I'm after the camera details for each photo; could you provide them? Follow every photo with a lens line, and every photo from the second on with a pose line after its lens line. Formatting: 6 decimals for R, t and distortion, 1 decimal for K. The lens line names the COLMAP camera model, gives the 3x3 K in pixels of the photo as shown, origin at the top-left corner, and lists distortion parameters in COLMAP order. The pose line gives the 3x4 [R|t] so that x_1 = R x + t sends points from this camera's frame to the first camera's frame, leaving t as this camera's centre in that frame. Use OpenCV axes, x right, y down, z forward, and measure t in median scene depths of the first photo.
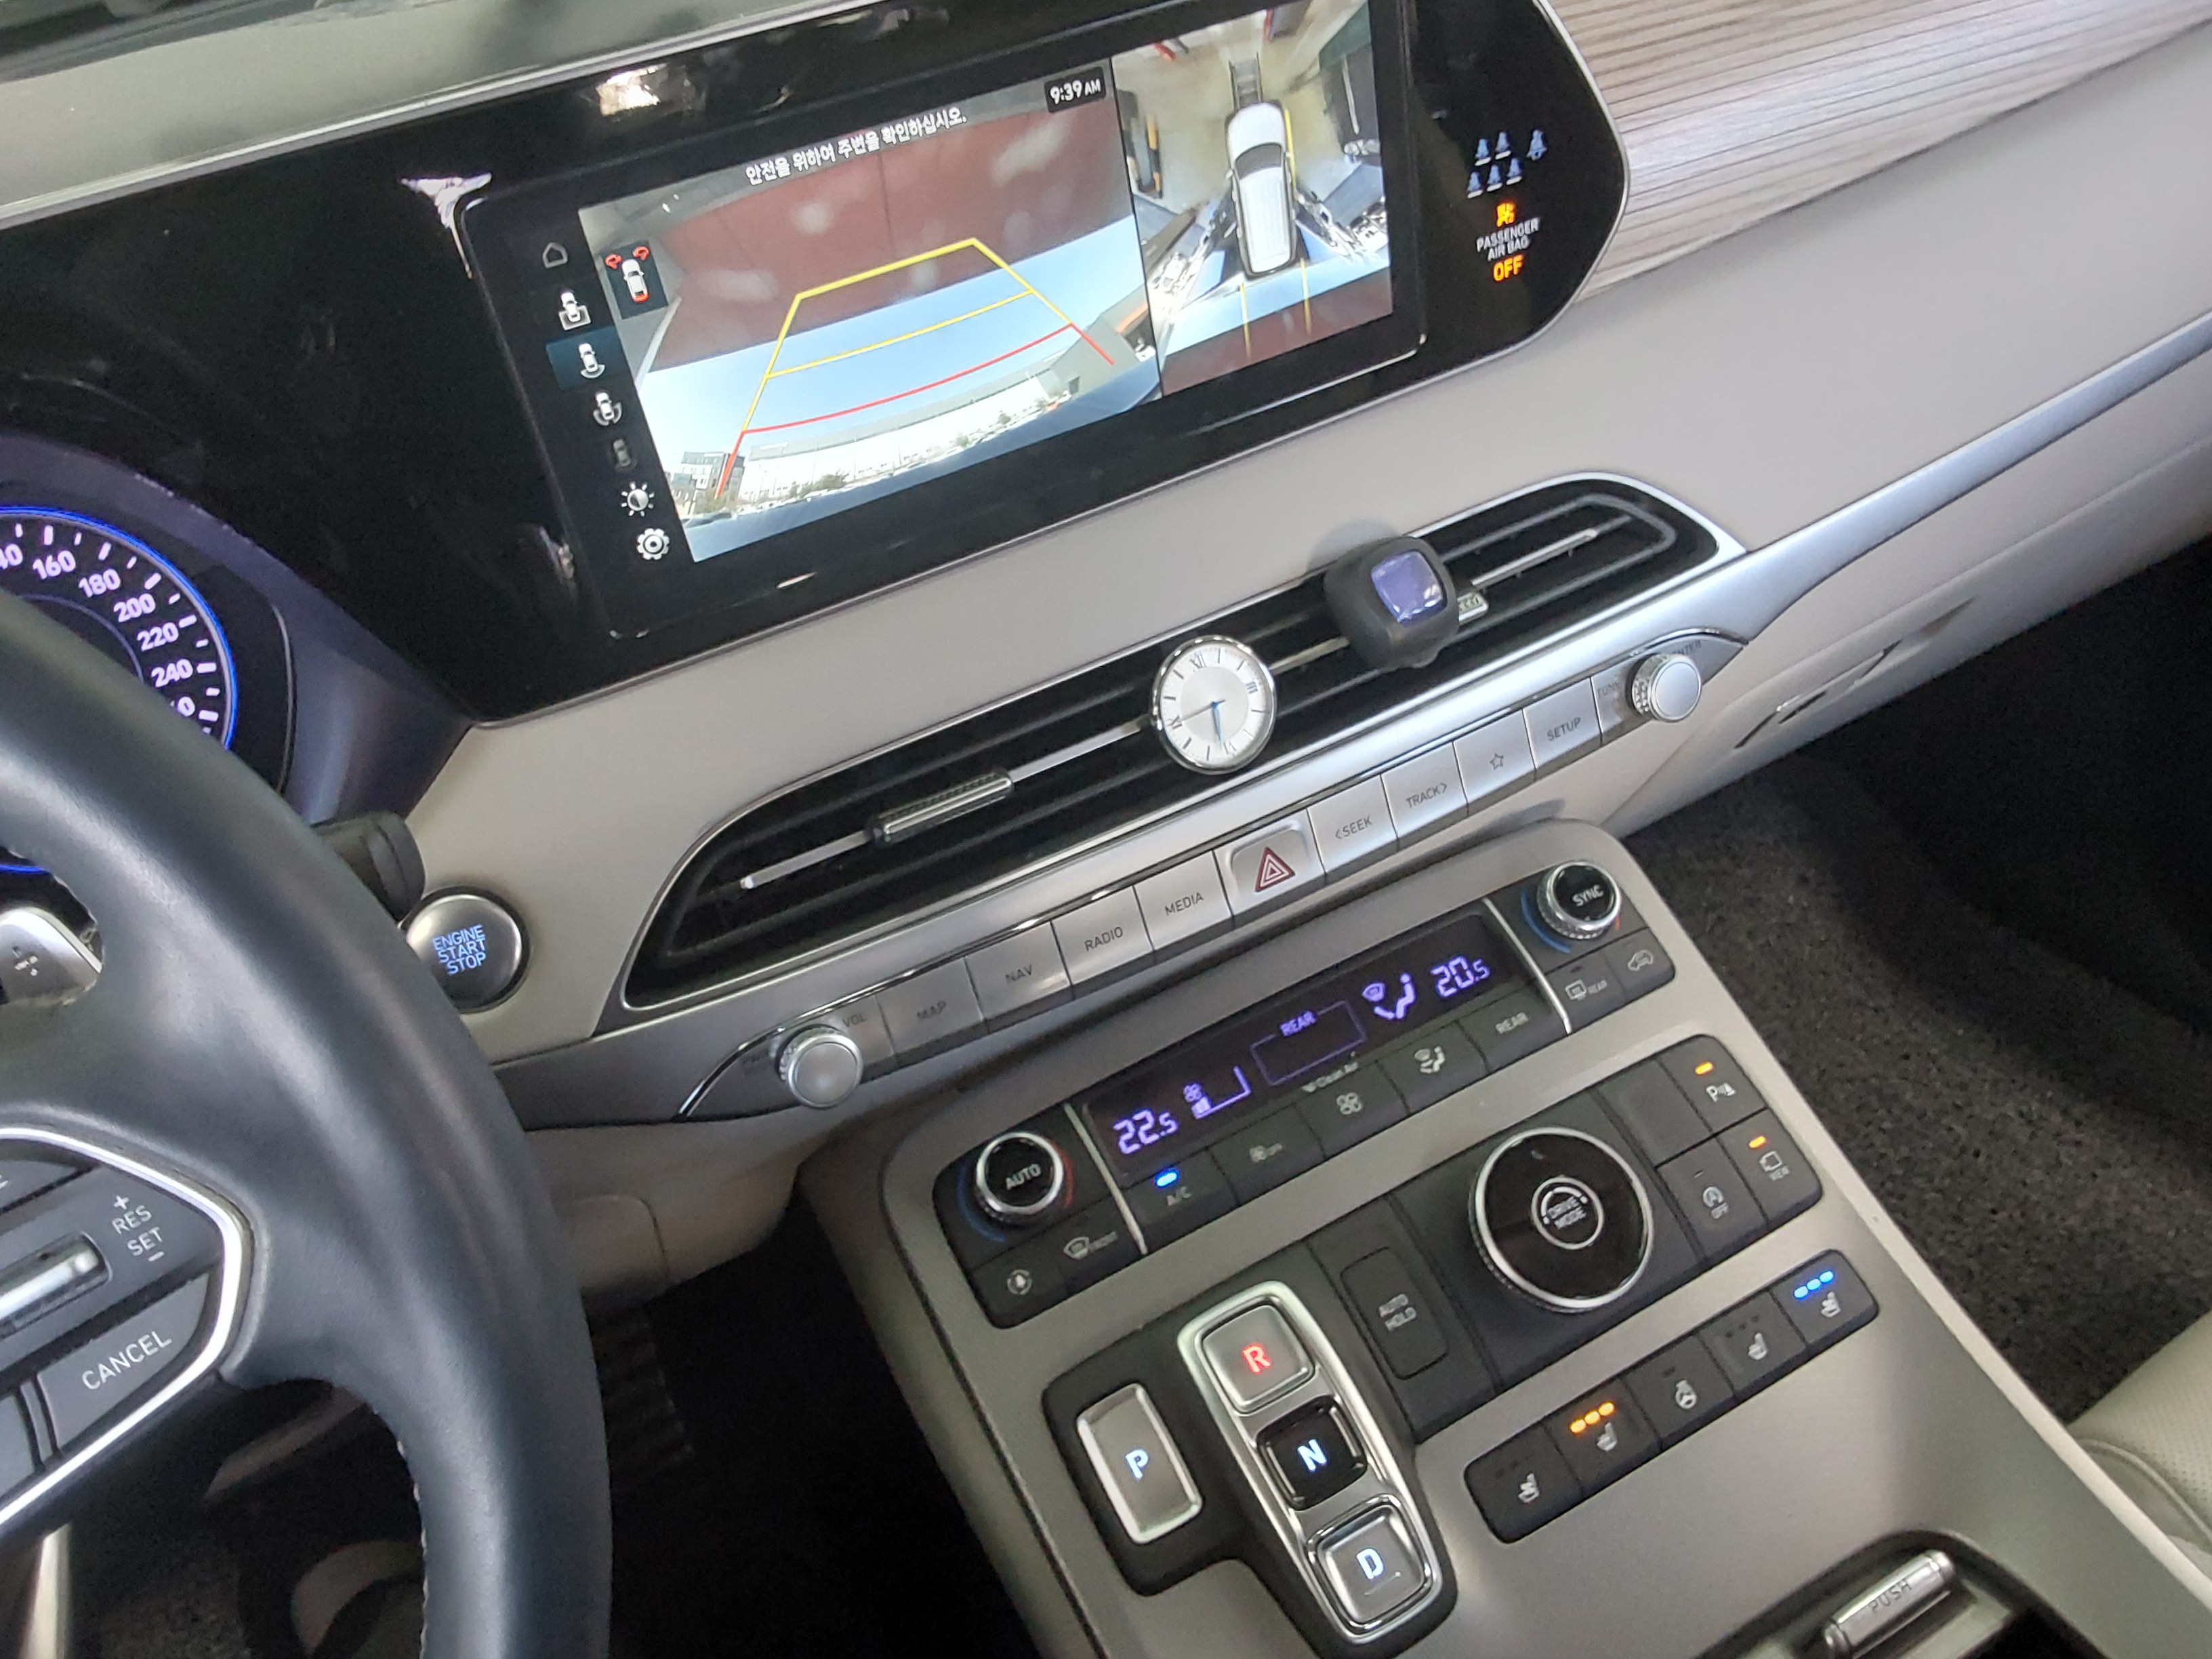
lens RADIAL K [[1908.2, 0, 1171.6], [0, 1908.2, 895.6], [0, 0, 1]] dist [0.000175, -0.001809]
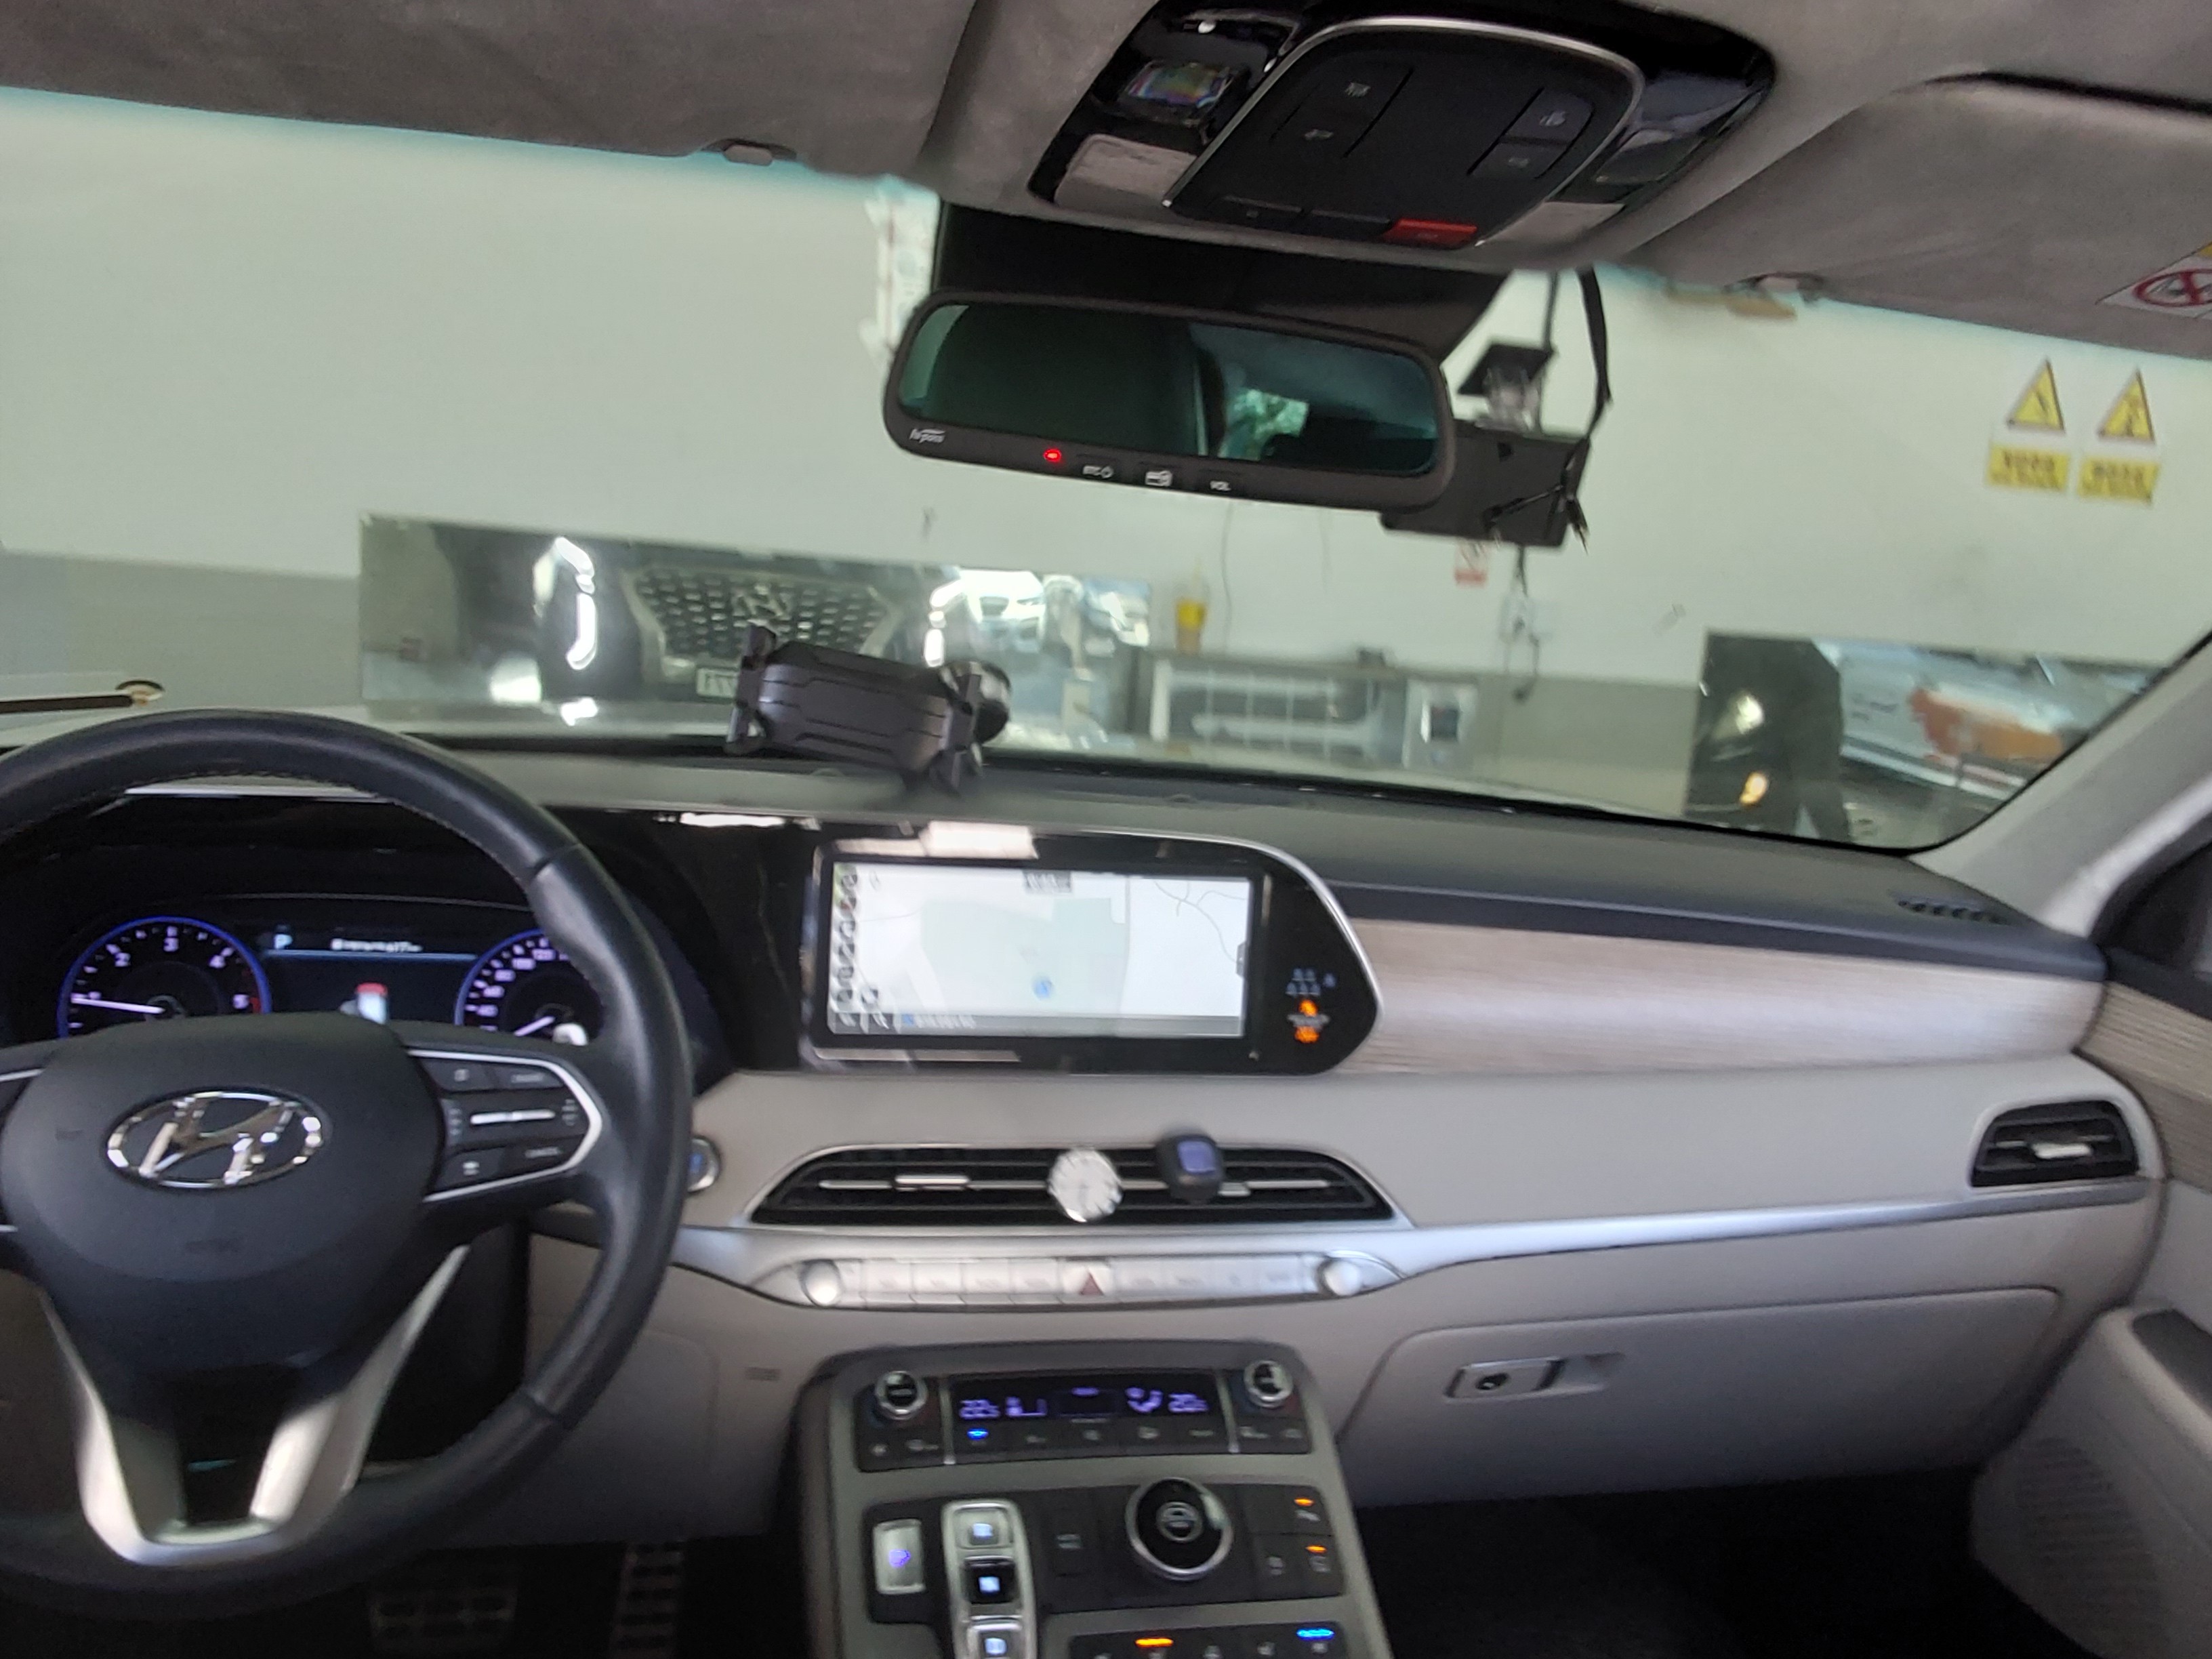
lens RADIAL K [[1908.2, 0, 1171.6], [0, 1908.2, 895.6], [0, 0, 1]] dist [0.000175, -0.001809]
pose [[0.940919, 0.266444, -0.208996, 0.421109], [-0.330150, 0.859060, -0.391173, 0.366038], [0.075314, 0.437062, 0.896272, -0.843036]]
